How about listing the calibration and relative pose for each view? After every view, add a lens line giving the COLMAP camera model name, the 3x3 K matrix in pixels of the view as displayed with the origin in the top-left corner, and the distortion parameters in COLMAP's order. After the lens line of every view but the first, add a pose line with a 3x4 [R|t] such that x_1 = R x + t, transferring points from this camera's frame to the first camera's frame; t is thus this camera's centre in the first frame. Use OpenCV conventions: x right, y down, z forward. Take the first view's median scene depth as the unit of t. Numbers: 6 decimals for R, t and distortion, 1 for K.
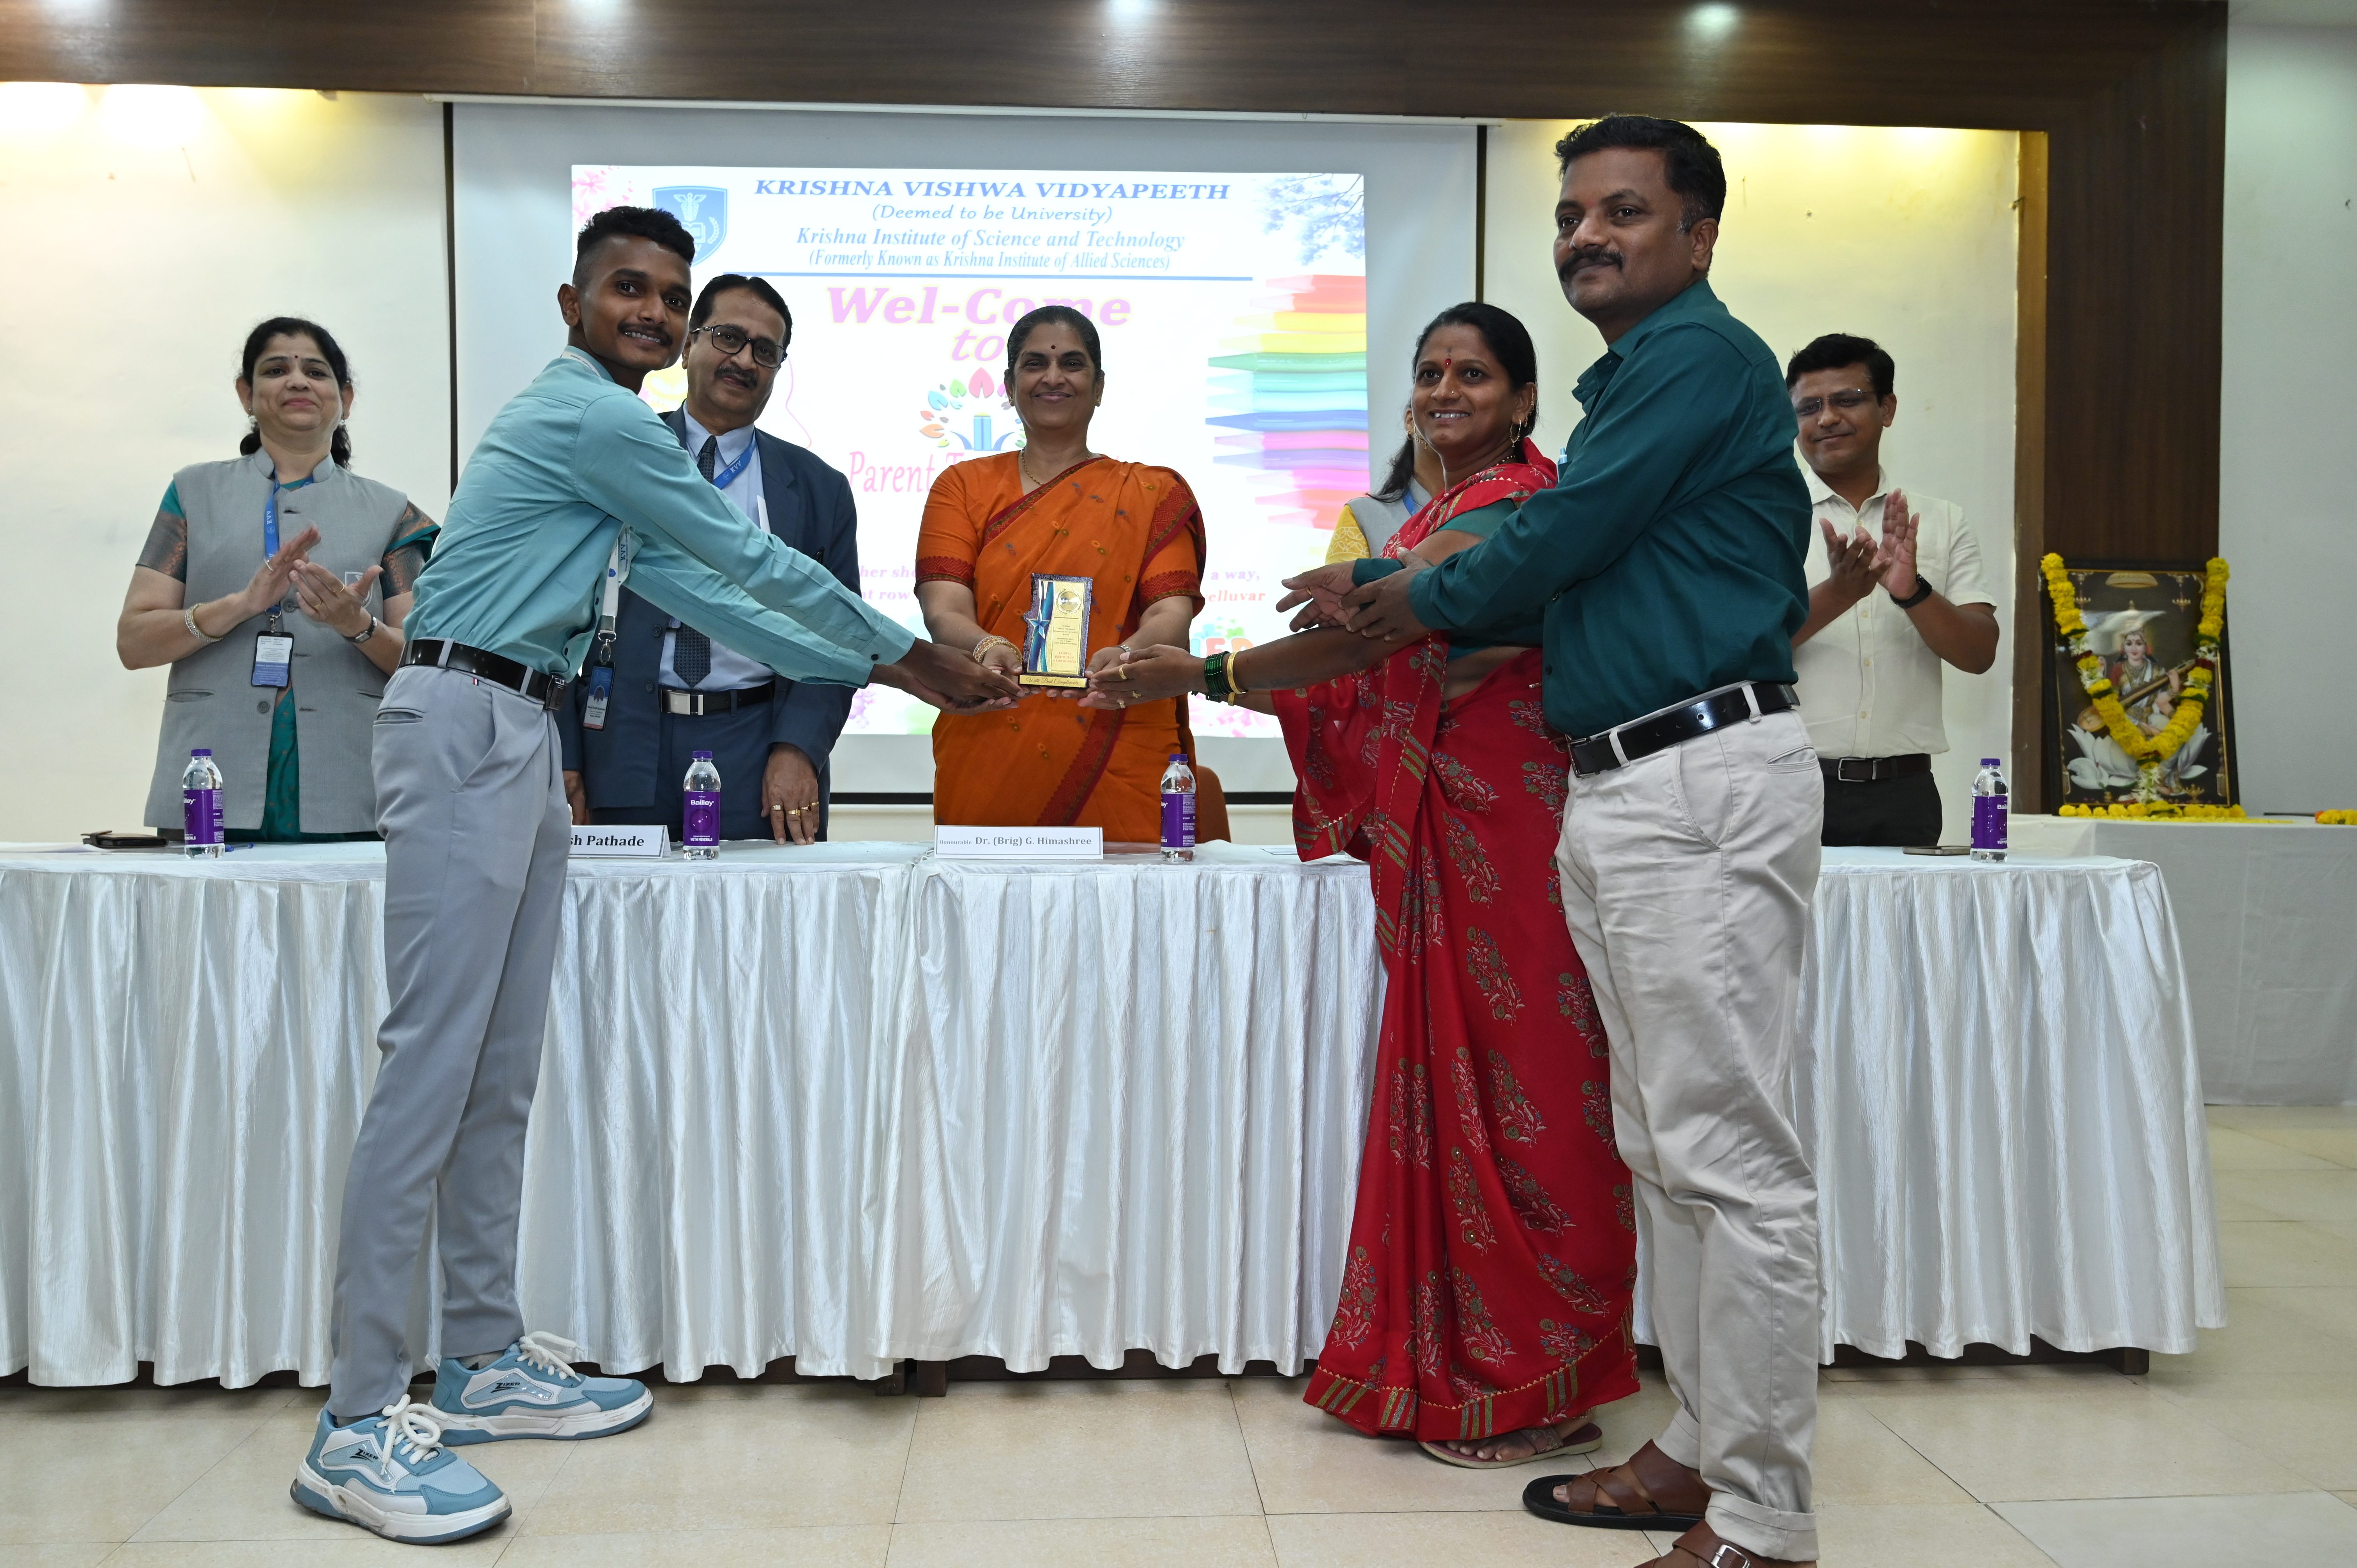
lens RADIAL K [[1853.7, 0, 1178.5], [0, 1853.7, 784.0], [0, 0, 1]] dist [-0.007100, 0.002113]
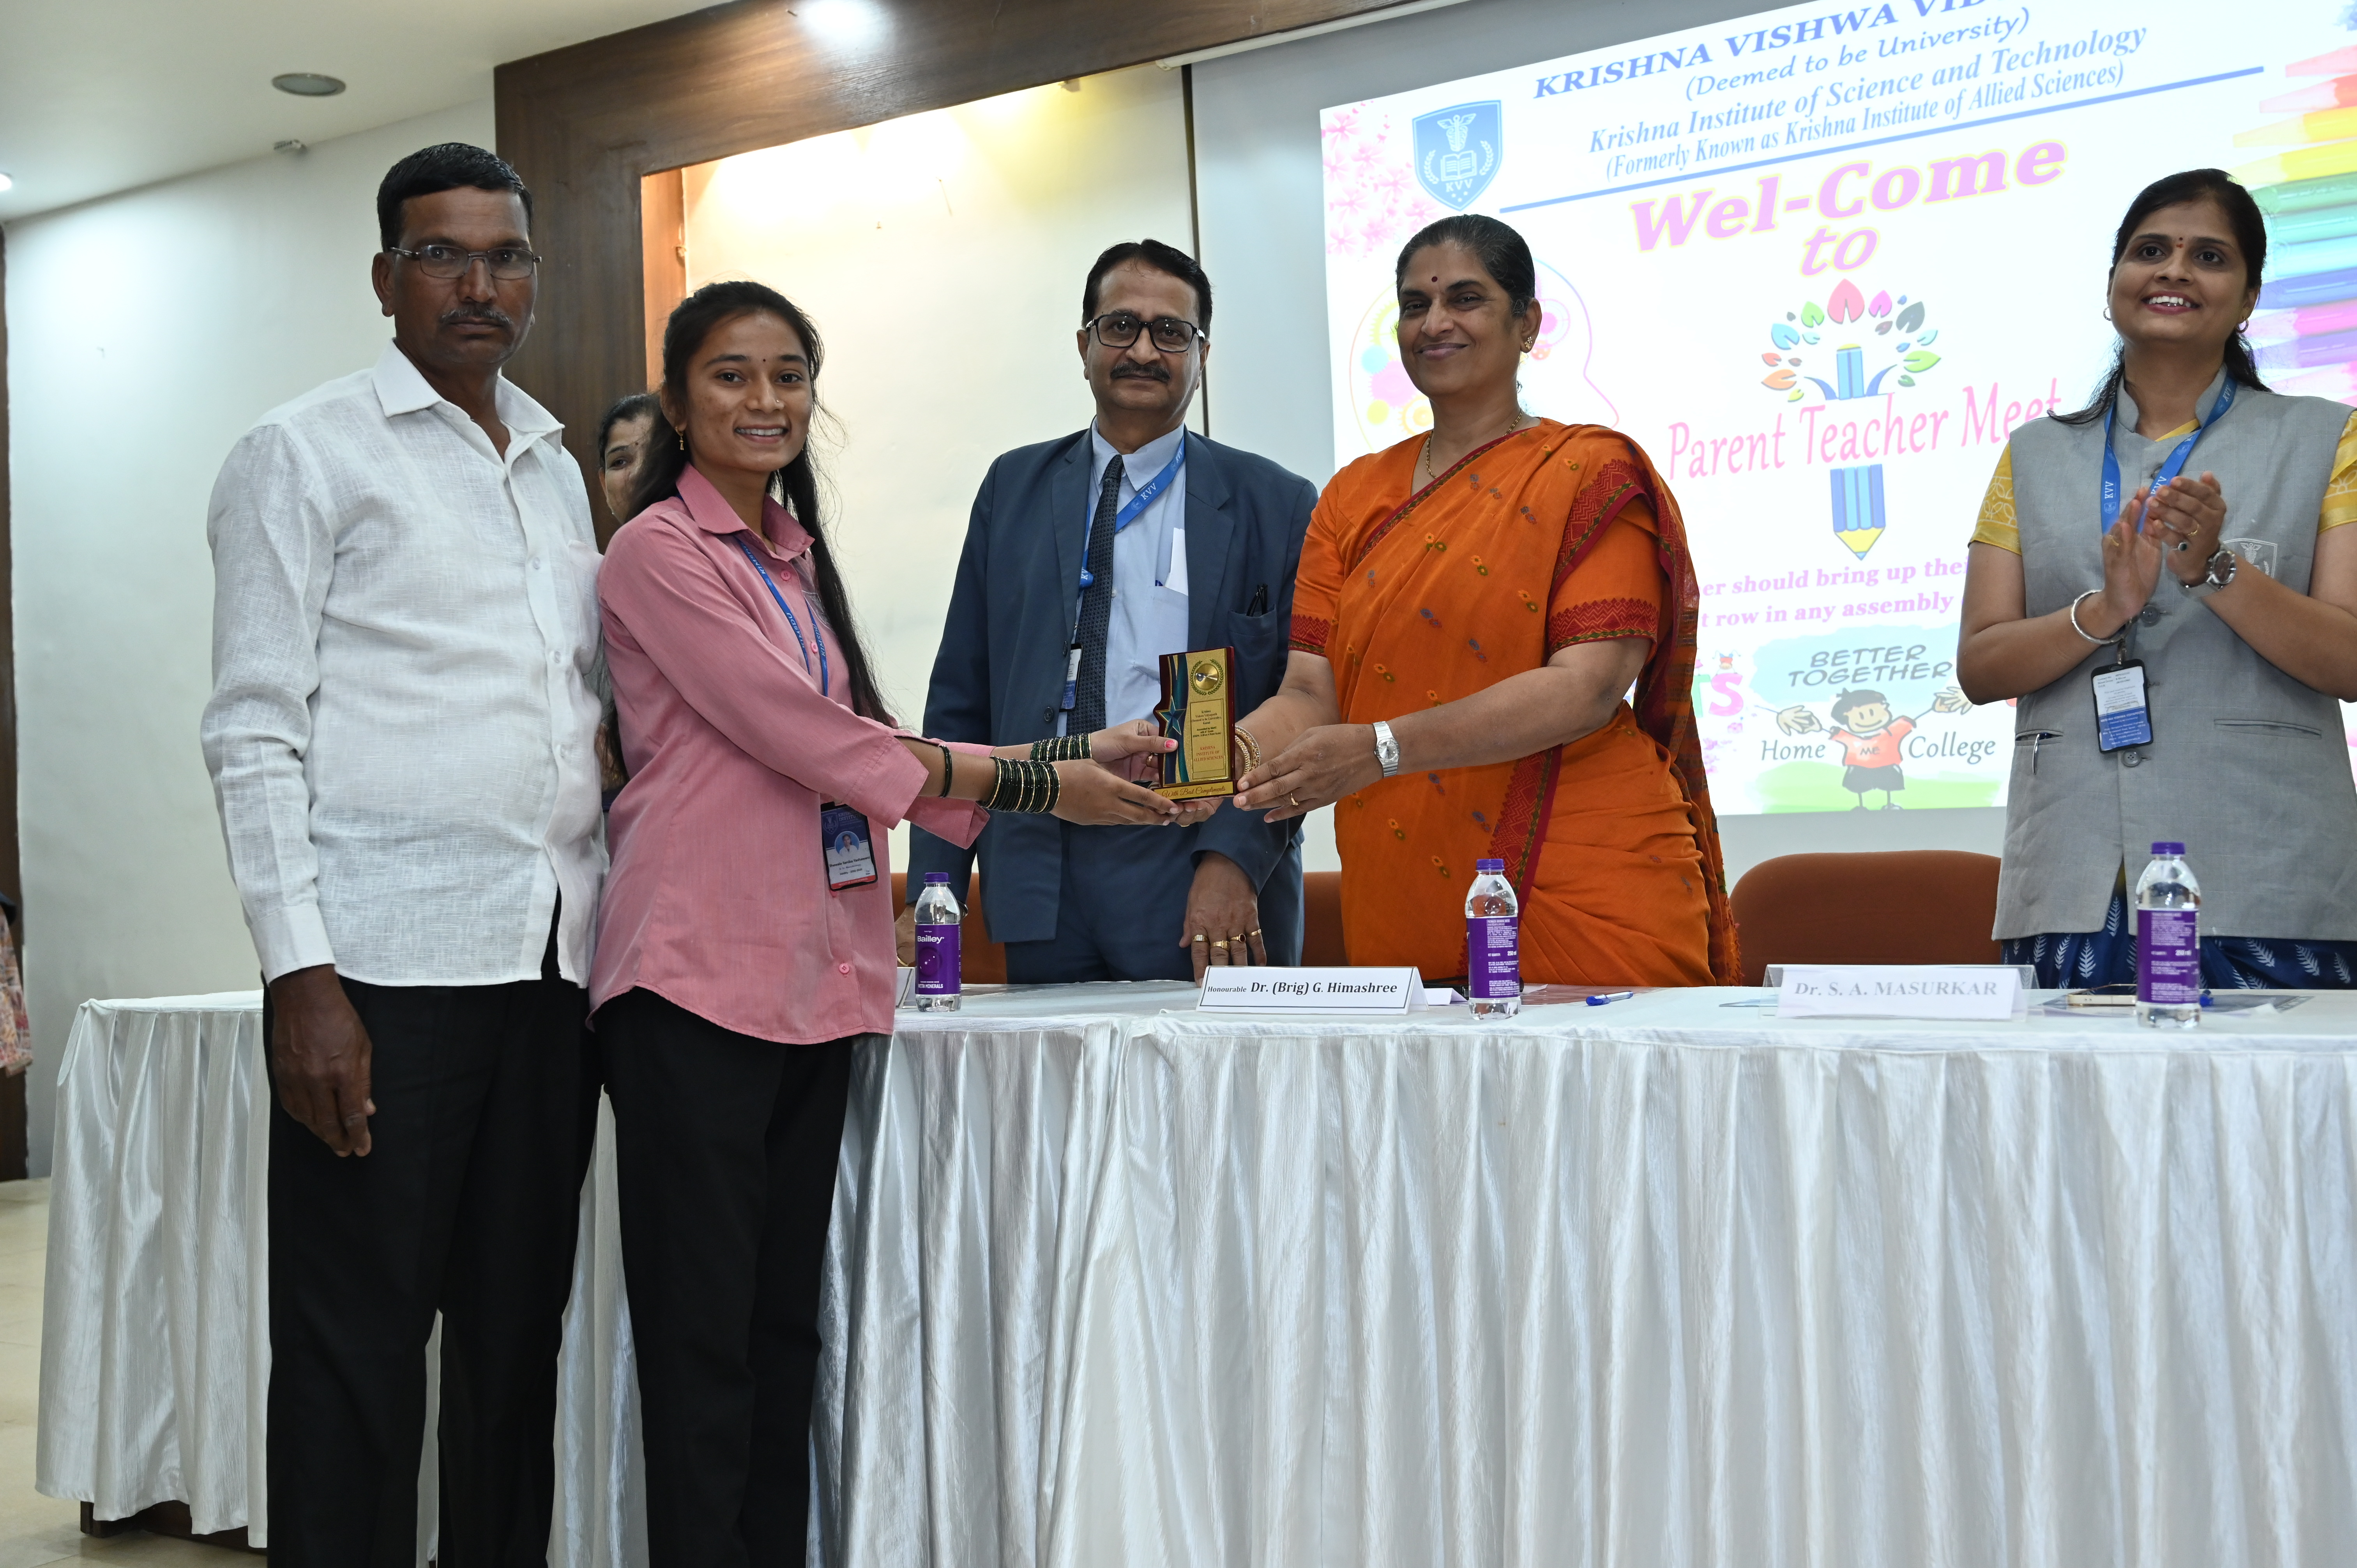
lens RADIAL K [[2509.6, 0, 1173.3], [0, 2509.6, 785.0], [0, 0, 1]] dist [-0.001732, 0.009788]
pose [[0.813512, -0.044582, -0.579837, 0.225696], [0.025480, 0.998832, -0.041049, -0.004501], [0.580990, 0.018619, 0.813698, 0.097259]]
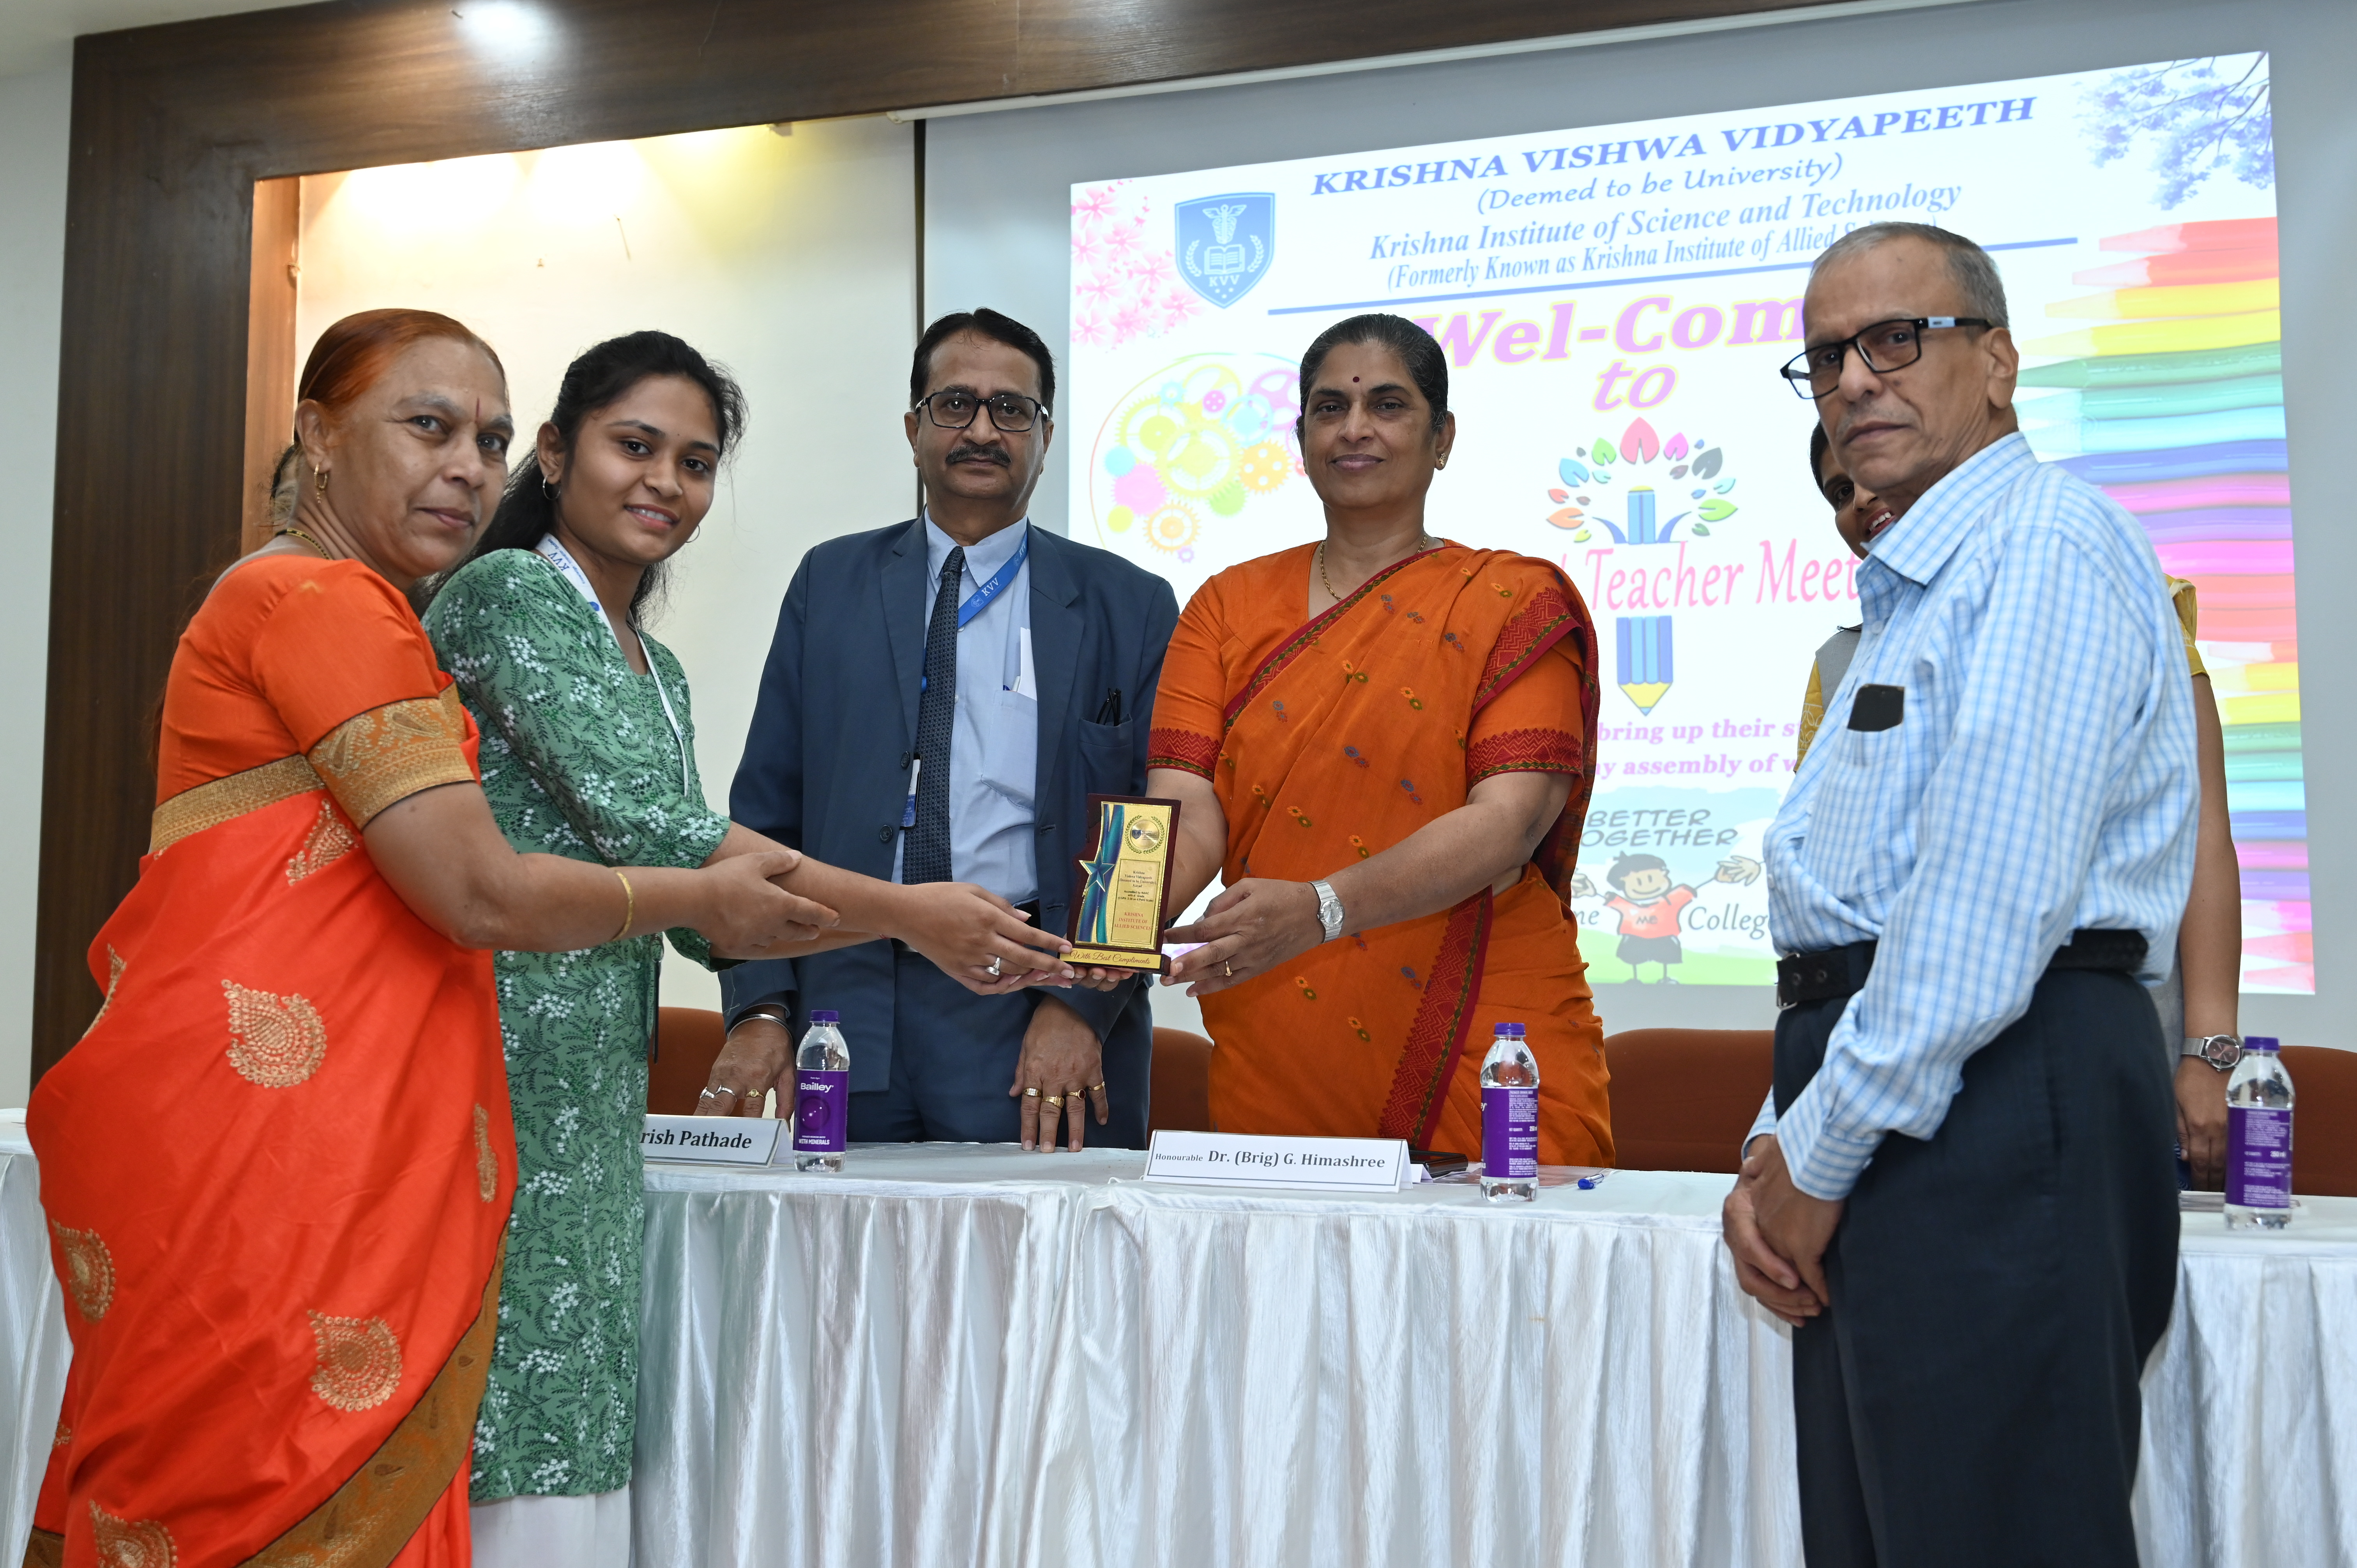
lens RADIAL K [[2767.6, 0, 1174.3], [0, 2767.6, 786.1], [0, 0, 1]] dist [0.000303, 0.006889]
pose [[0.911711, -0.023026, -0.410187, 0.141320], [-0.016008, 0.995679, -0.091474, -0.004548], [0.410521, 0.089964, 0.907402, 0.063328]]
